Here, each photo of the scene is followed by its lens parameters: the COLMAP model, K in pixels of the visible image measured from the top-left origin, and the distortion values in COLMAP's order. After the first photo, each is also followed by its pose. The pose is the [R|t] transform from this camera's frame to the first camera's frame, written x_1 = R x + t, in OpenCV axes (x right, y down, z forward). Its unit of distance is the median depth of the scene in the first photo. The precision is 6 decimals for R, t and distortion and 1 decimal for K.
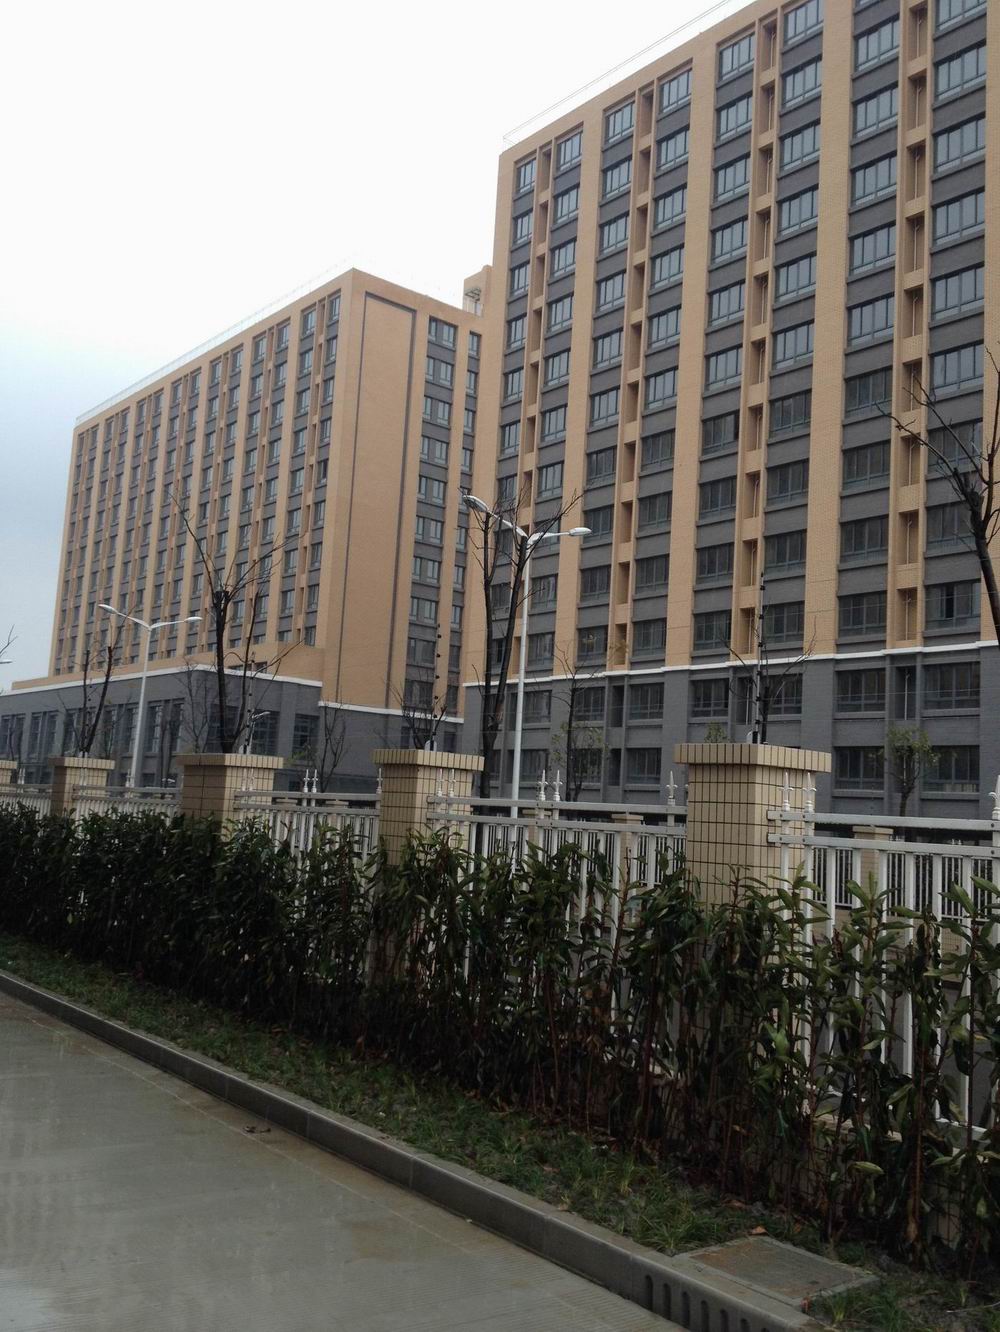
lens RADIAL K [[1253.6, 0, 499.6], [0, 1253.6, 669.4], [0, 0, 1]] dist [0.024213, 0.000000]
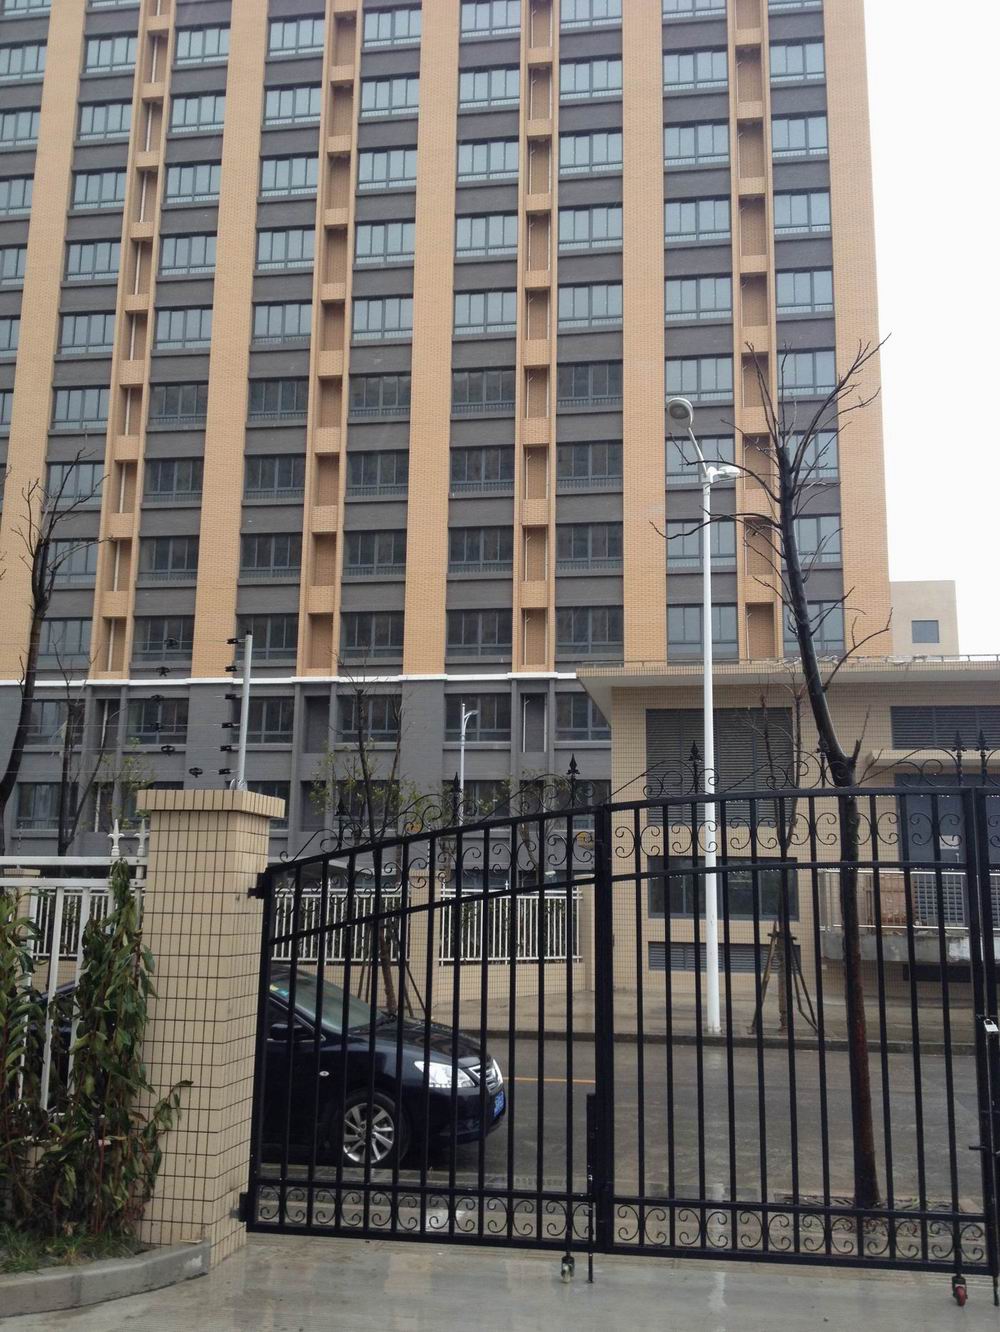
lens RADIAL K [[1213.9, 0, 497.7], [0, 1213.9, 687.2], [0, 0, 1]] dist [0.009443, 0.000000]
pose [[0.724631, 0.060513, 0.686475, -0.186899], [-0.048371, 0.998147, -0.036928, 0.016950], [-0.687437, -0.006447, 0.726215, 0.235935]]
